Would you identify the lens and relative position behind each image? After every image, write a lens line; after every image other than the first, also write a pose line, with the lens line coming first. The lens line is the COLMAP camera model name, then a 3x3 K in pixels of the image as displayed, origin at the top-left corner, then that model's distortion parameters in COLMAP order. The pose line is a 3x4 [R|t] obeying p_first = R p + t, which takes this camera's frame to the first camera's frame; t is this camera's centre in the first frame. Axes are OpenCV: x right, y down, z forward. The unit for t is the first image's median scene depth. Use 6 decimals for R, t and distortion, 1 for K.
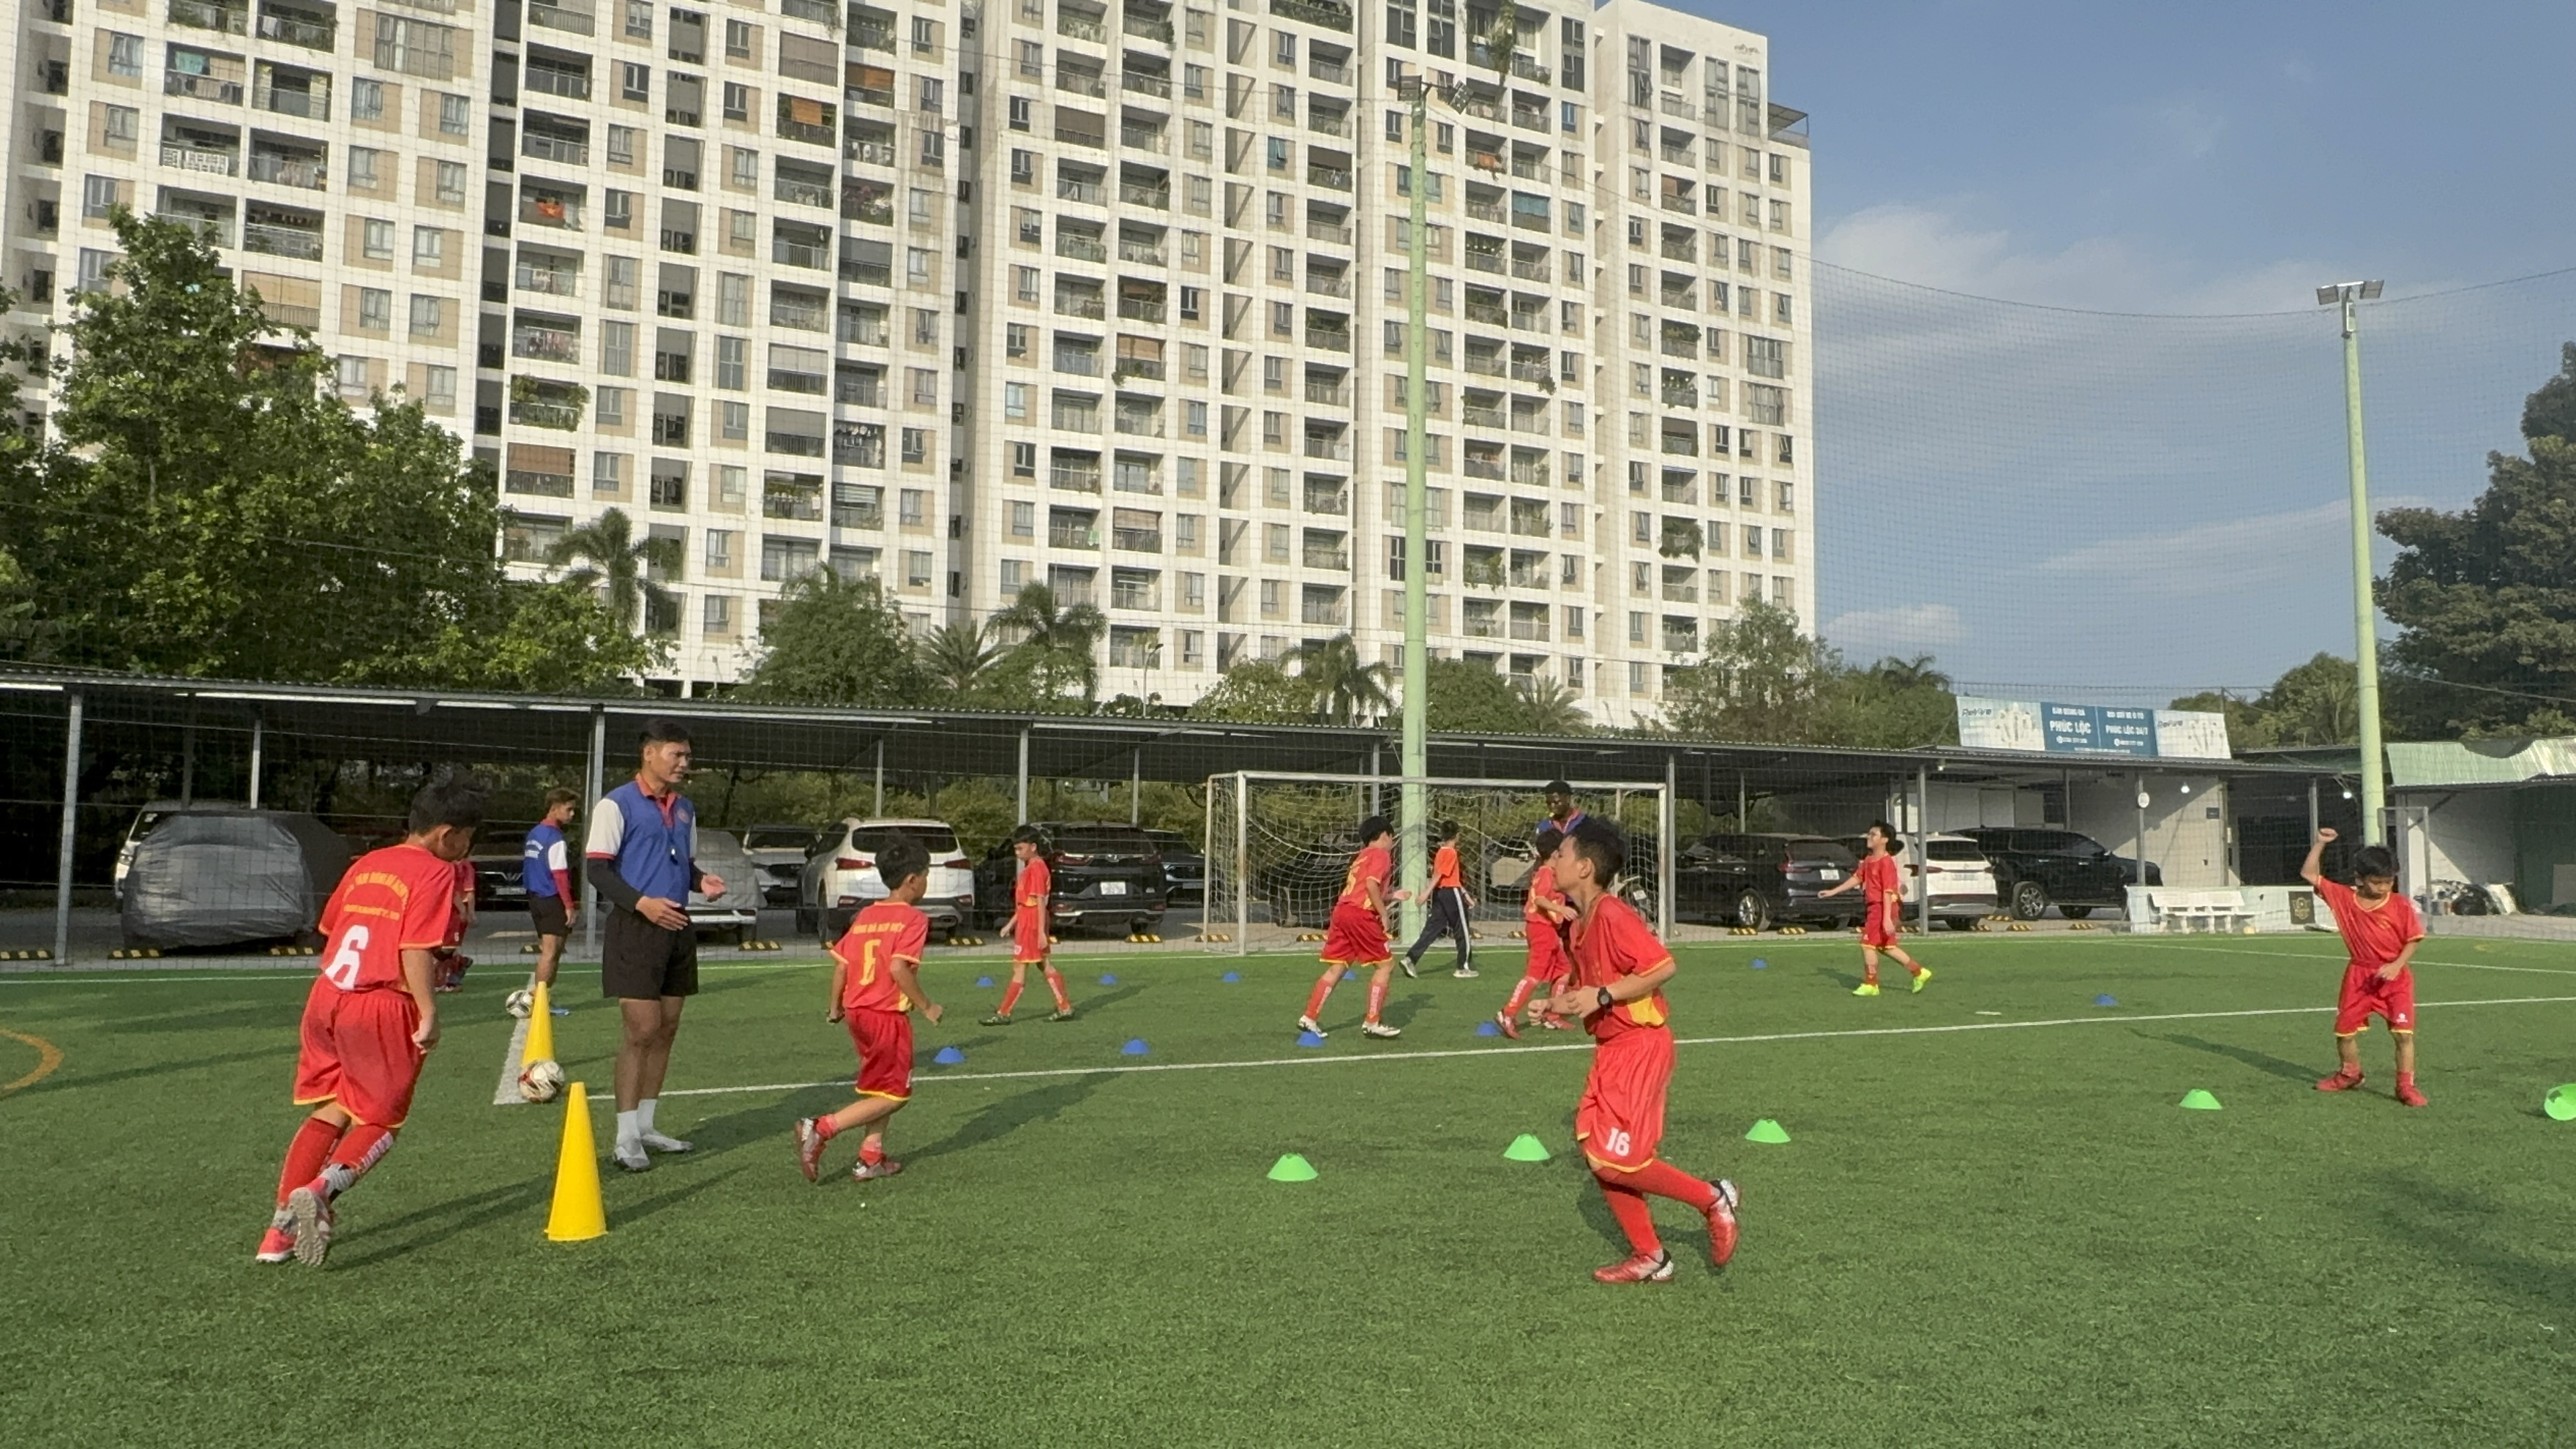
lens RADIAL K [[1617.4, 0, 1284.4], [0, 1617.4, 723.9], [0, 0, 1]] dist [-0.011744, -0.001961]
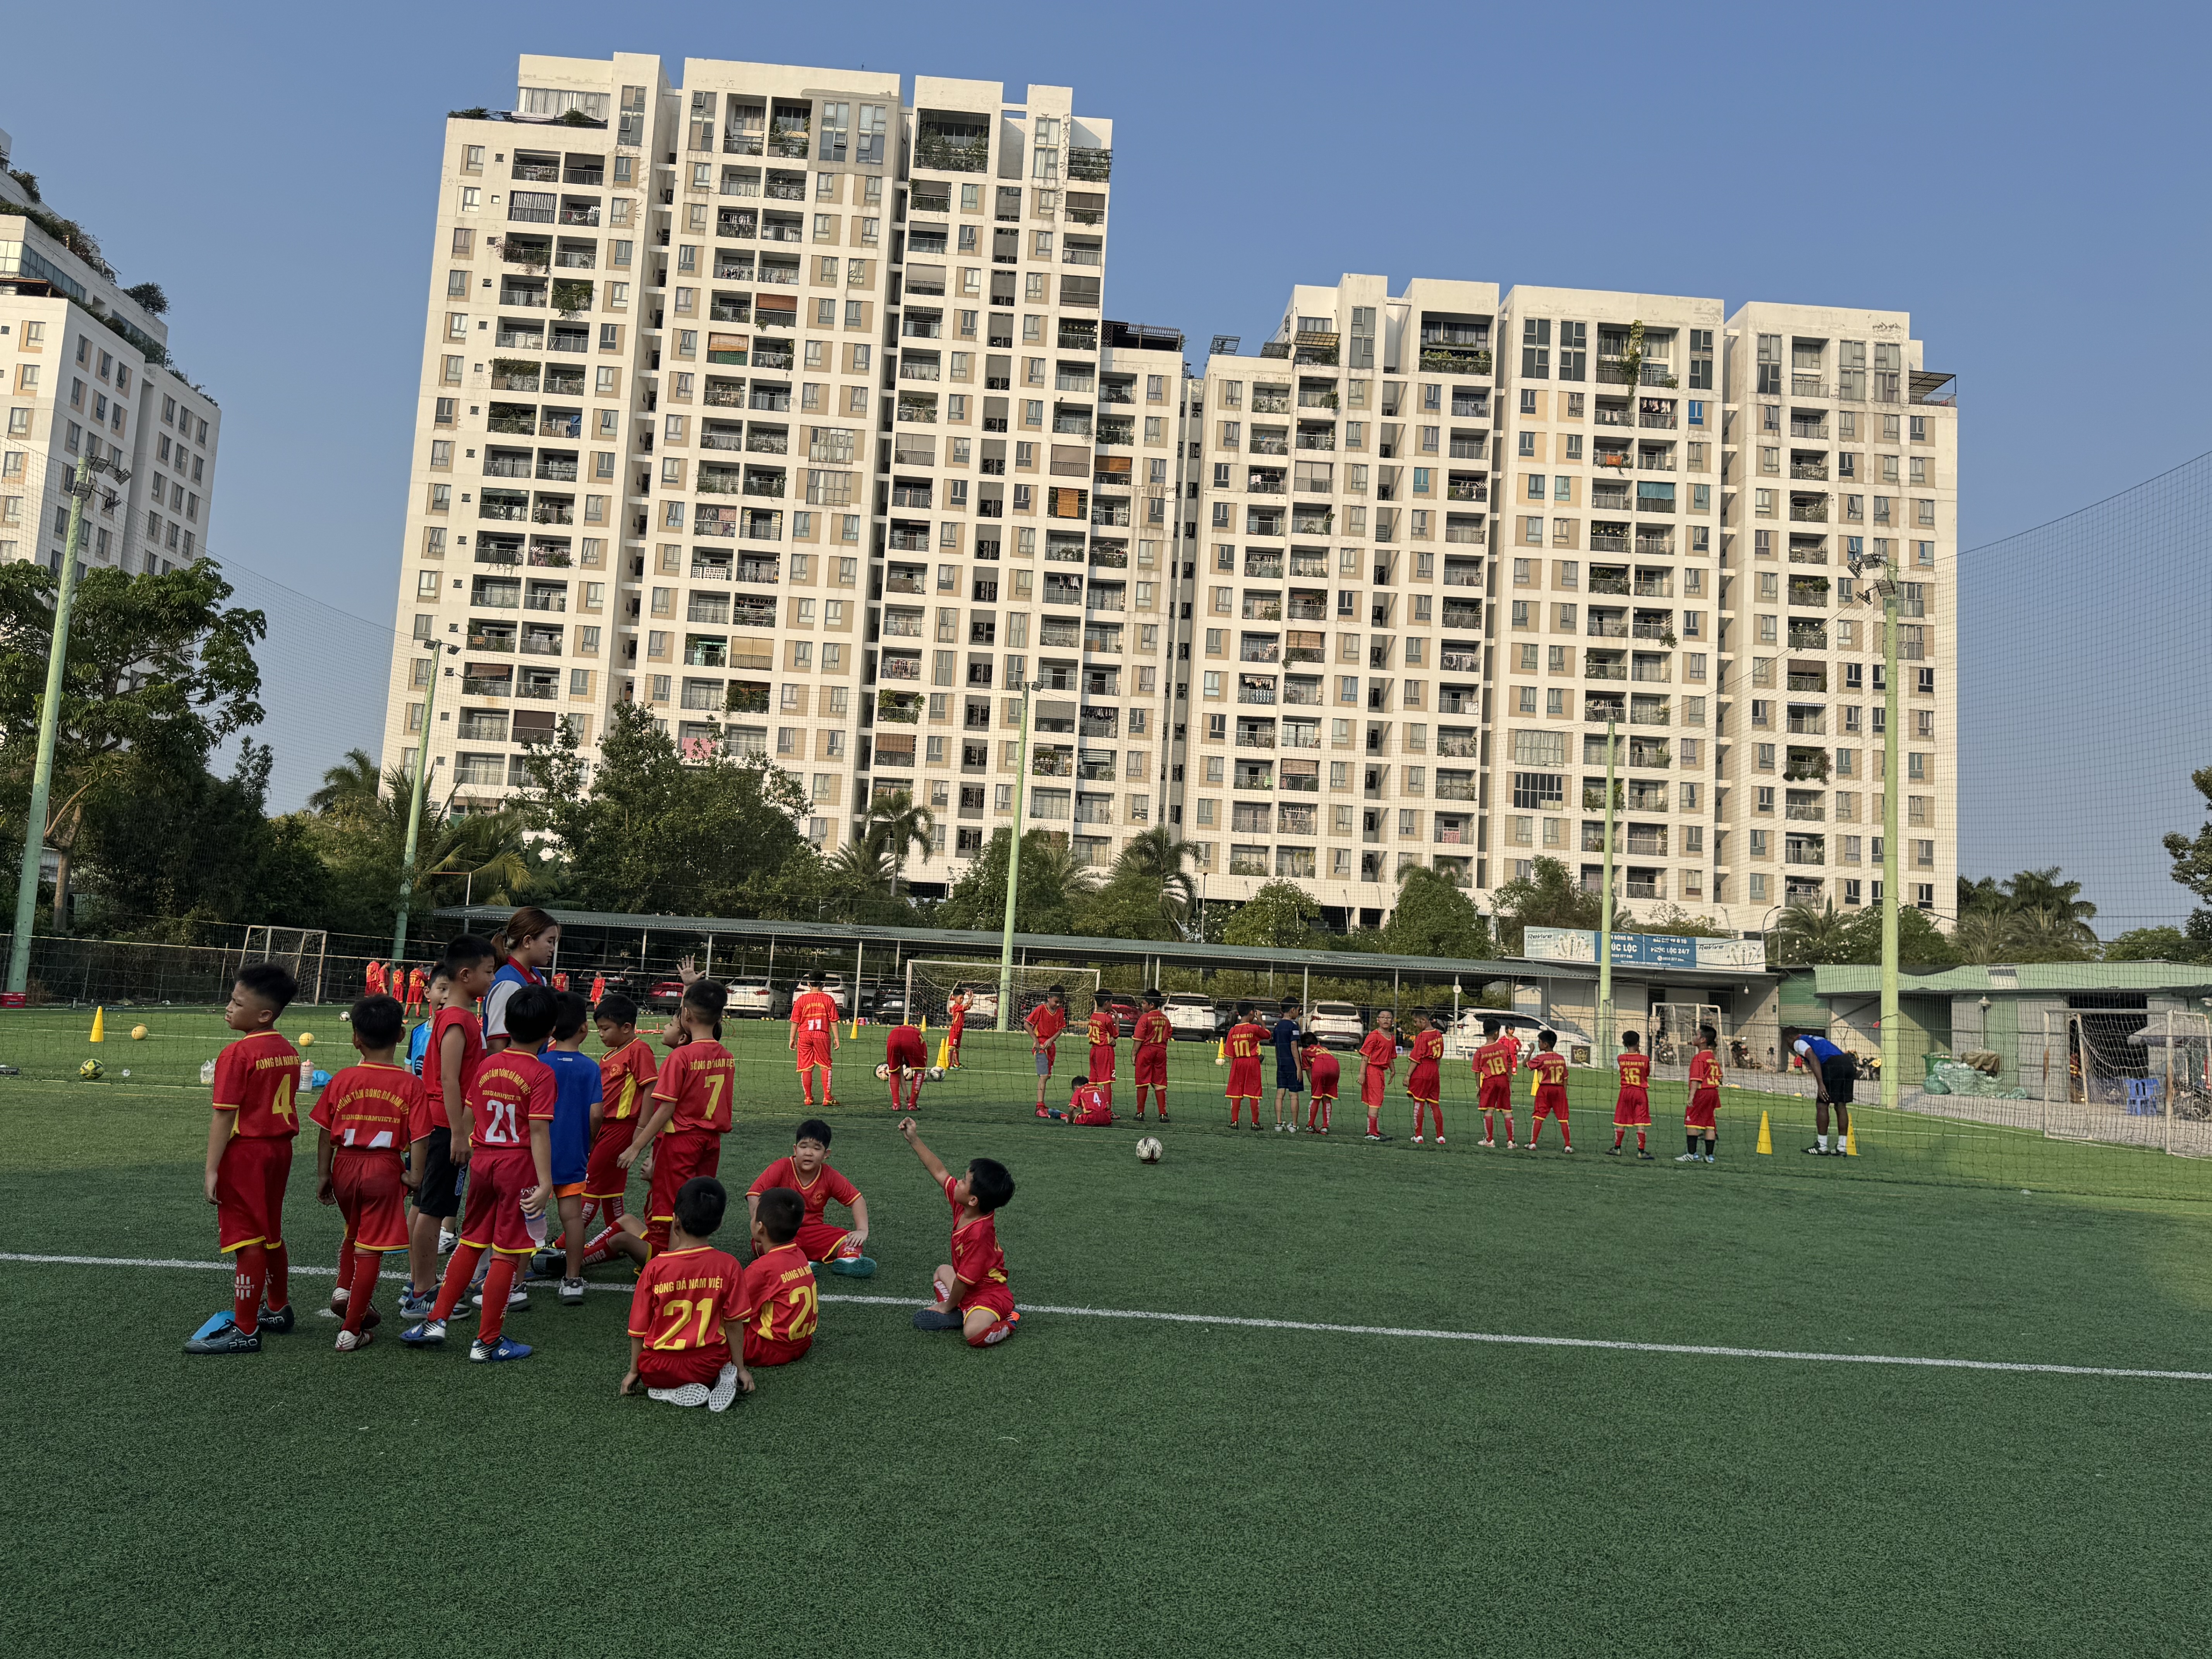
lens RADIAL K [[1716.5, 0, 1126.7], [0, 1716.5, 805.9], [0, 0, 1]] dist [0.053821, -0.045535]
pose [[0.918556, -0.003876, -0.395271, 0.333285], [-0.016262, 0.998735, -0.047583, -0.023049], [0.394956, 0.050136, 0.917331, -0.359475]]
